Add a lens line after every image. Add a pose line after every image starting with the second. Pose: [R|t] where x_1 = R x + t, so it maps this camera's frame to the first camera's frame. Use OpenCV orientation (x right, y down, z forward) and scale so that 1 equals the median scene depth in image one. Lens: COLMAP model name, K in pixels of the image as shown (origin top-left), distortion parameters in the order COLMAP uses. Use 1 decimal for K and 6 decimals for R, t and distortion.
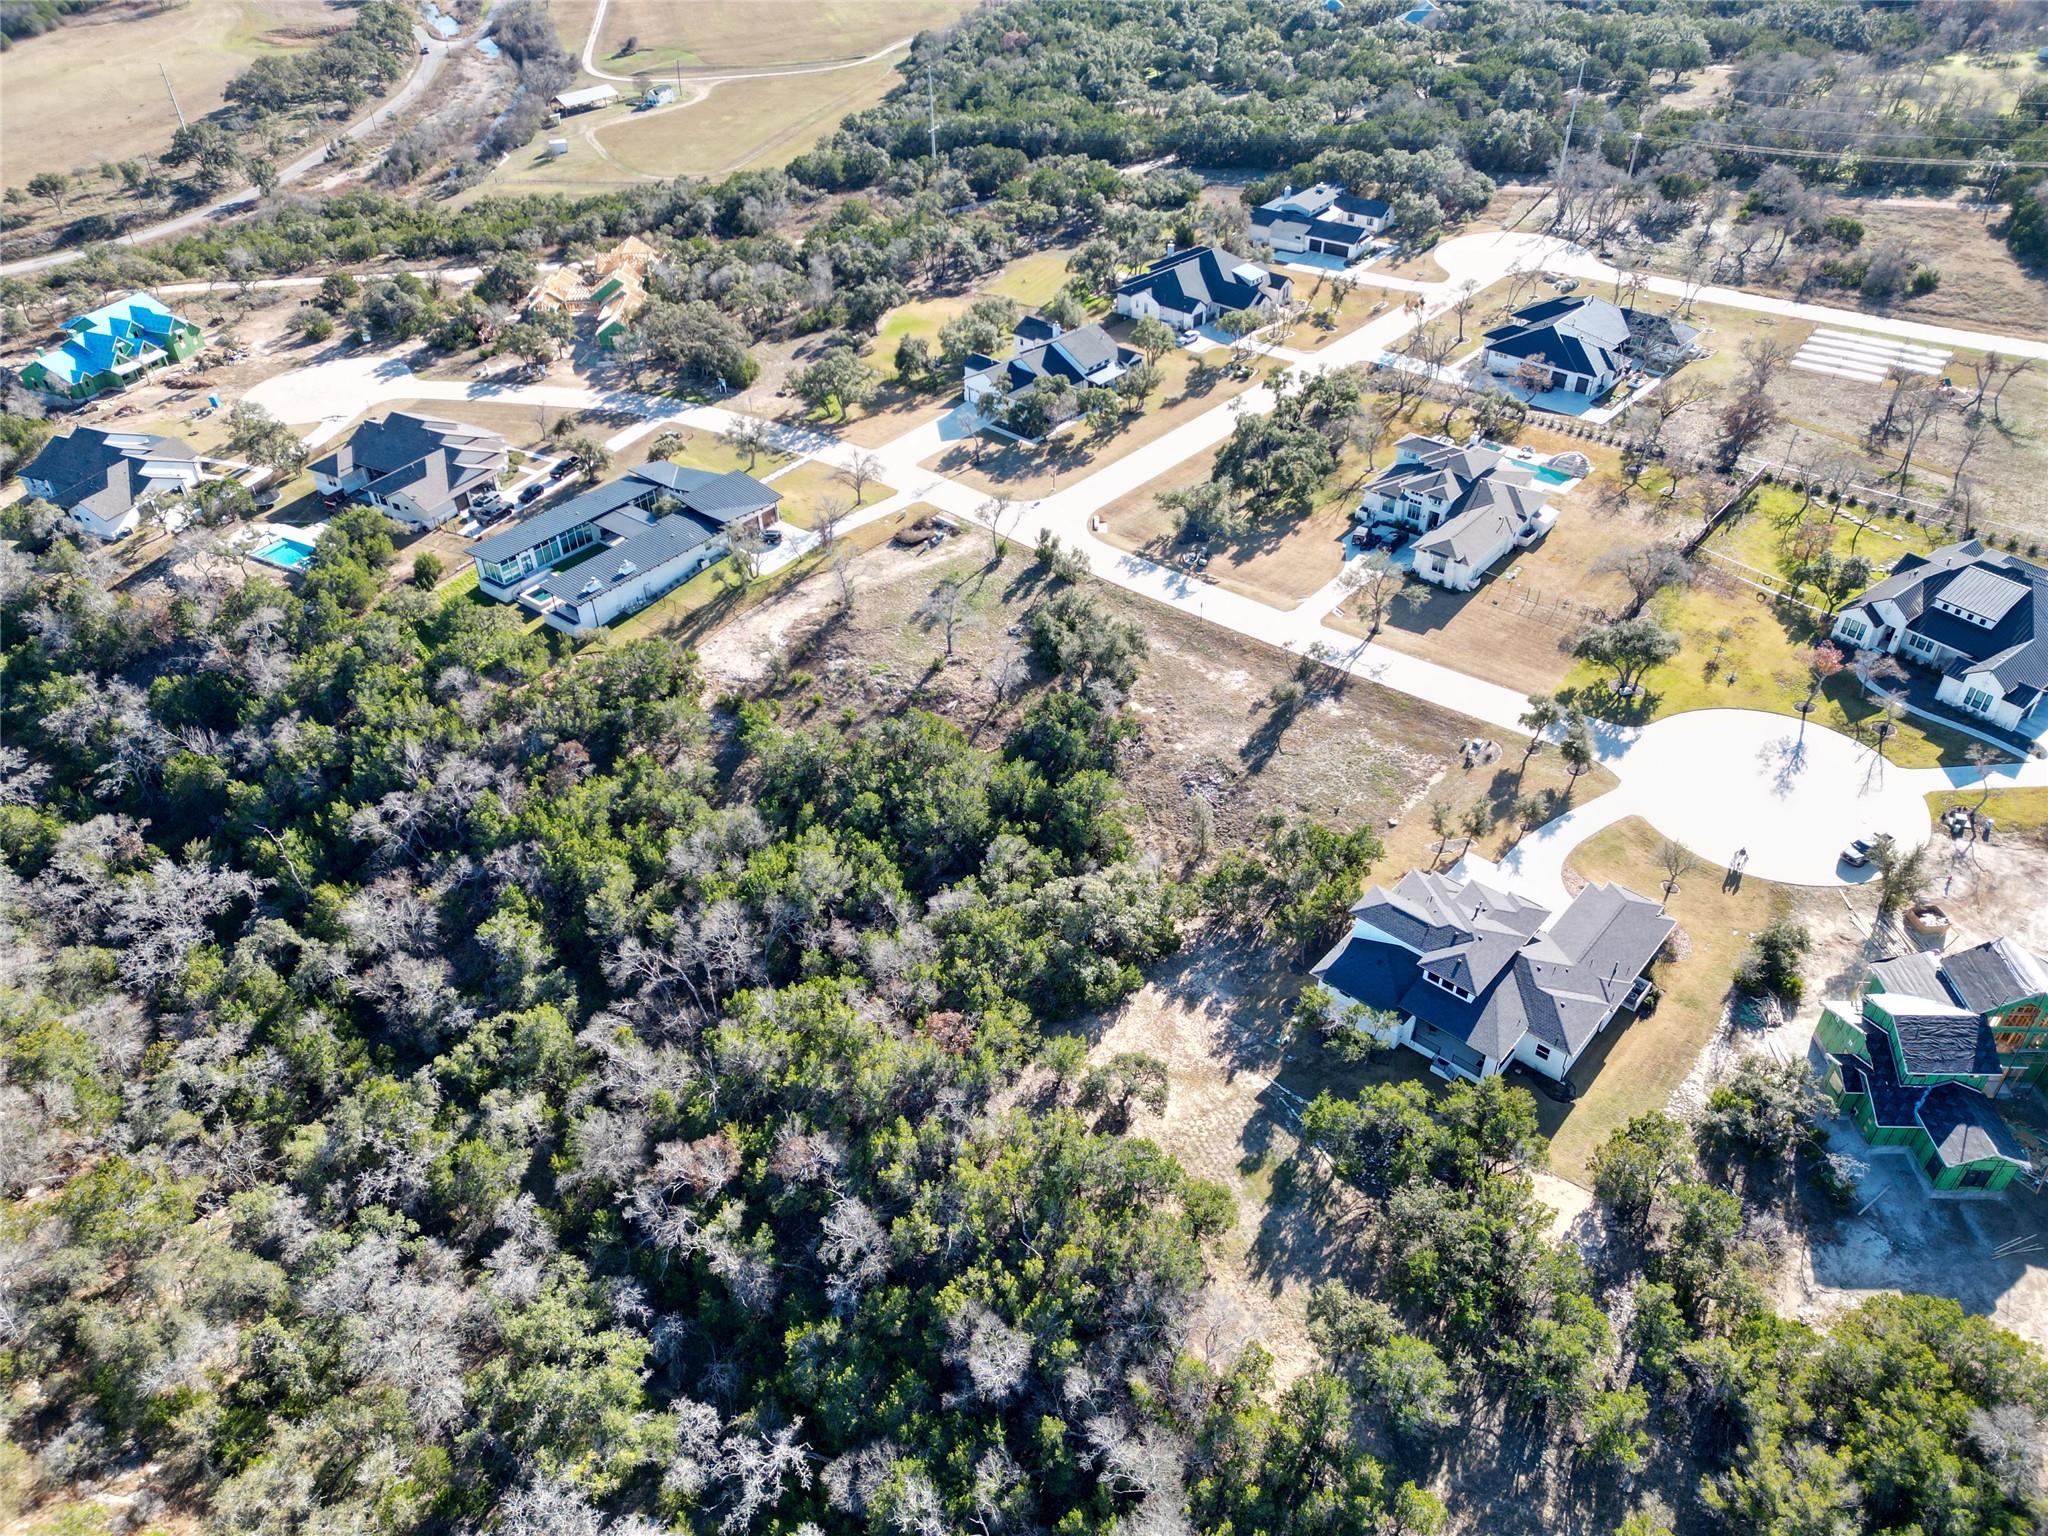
lens RADIAL K [[1421.9, 0, 1018.6], [0, 1421.9, 761.5], [0, 0, 1]] dist [0.073527, -0.066331]
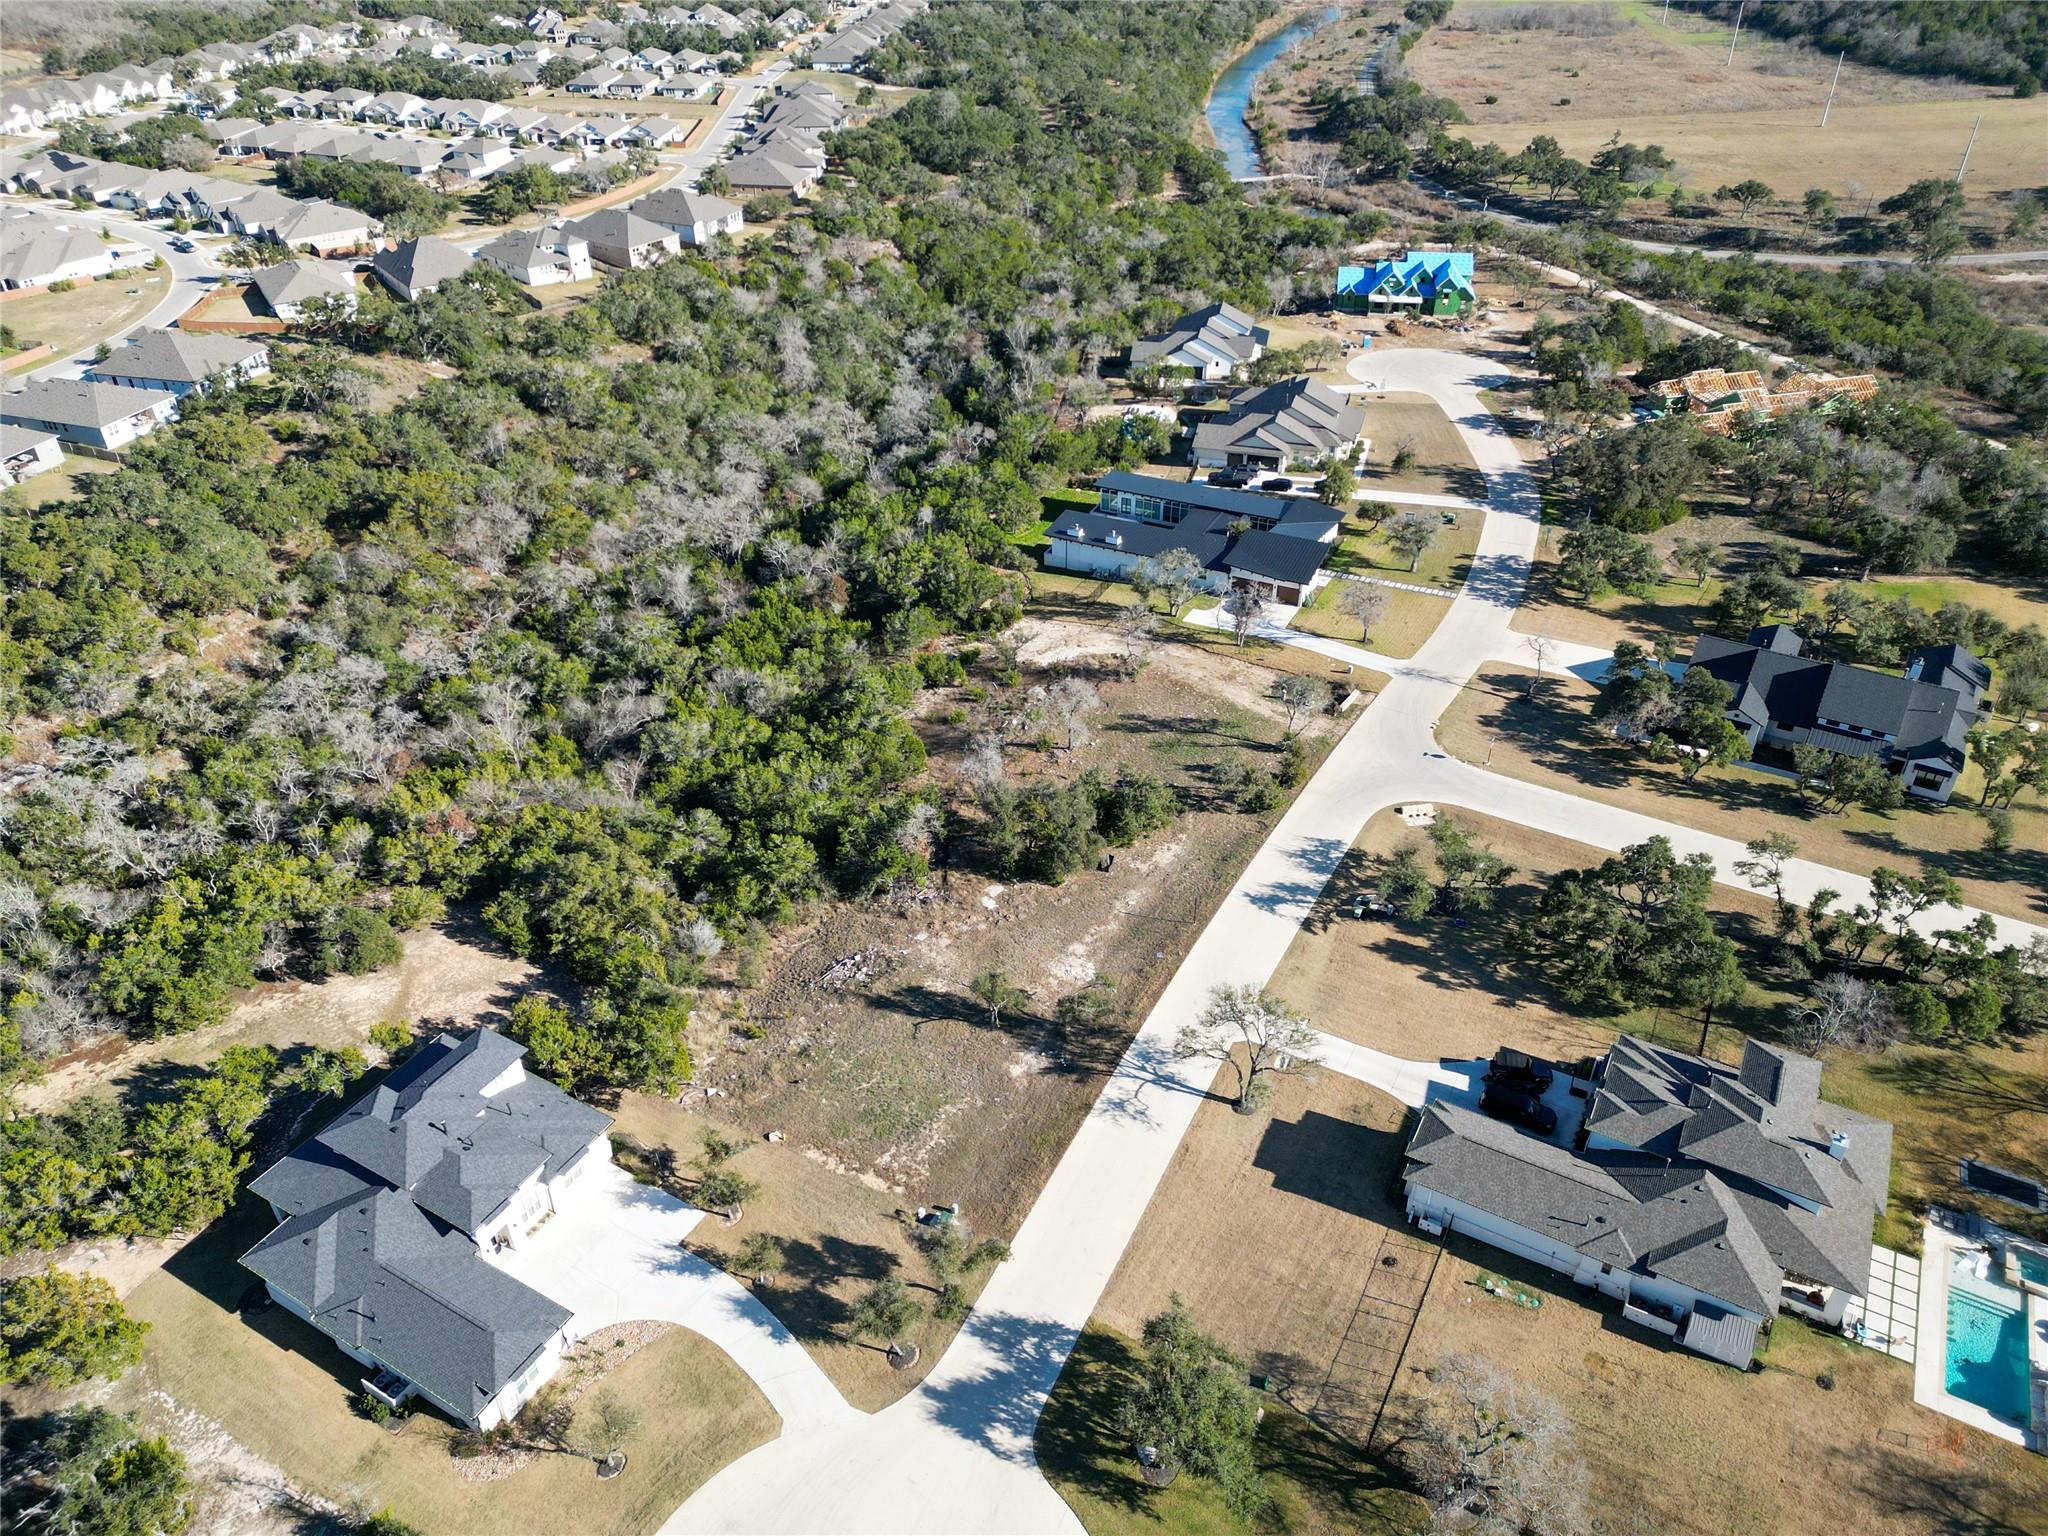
lens RADIAL K [[1421.9, 0, 1018.6], [0, 1421.9, 761.5], [0, 0, 1]] dist [0.073527, -0.066331]
pose [[0.196252, 0.565203, -0.801268, 0.605037], [-0.591291, 0.720085, 0.363114, -0.345008], [0.782214, 0.402521, 0.475518, 0.529704]]
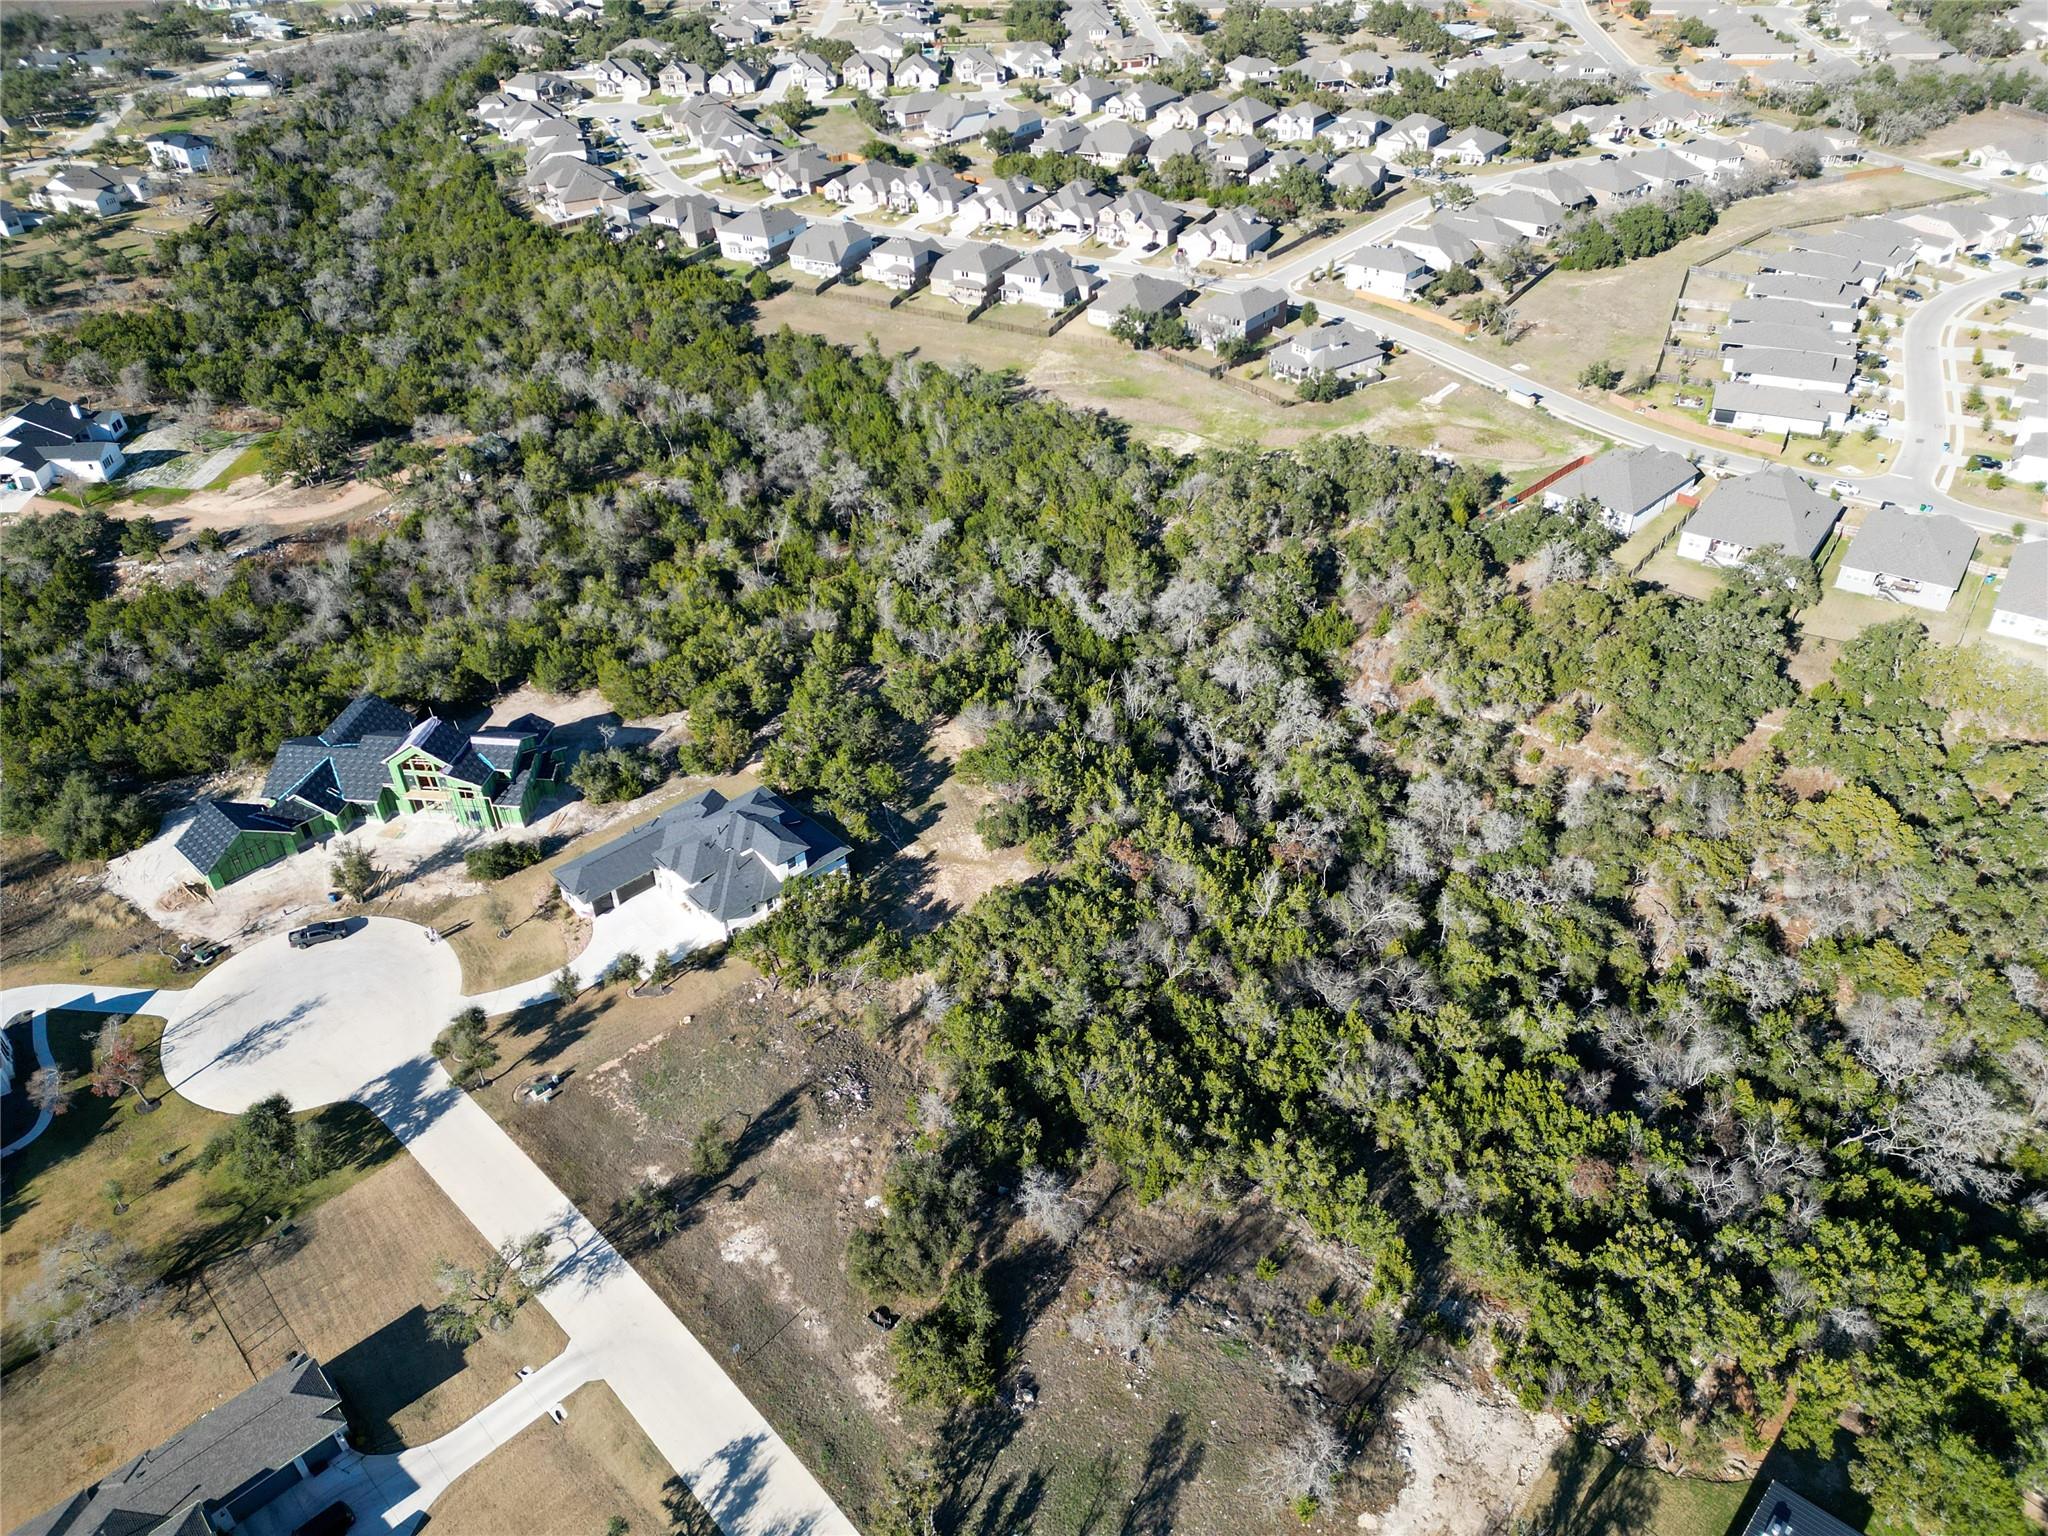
lens RADIAL K [[1421.9, 0, 1018.6], [0, 1421.9, 761.5], [0, 0, 1]] dist [0.073527, -0.066331]
pose [[-0.994161, -0.023988, 0.105211, -0.056300], [0.093587, 0.293747, 0.951291, -0.752000], [-0.053725, 0.955582, -0.289787, 0.873191]]
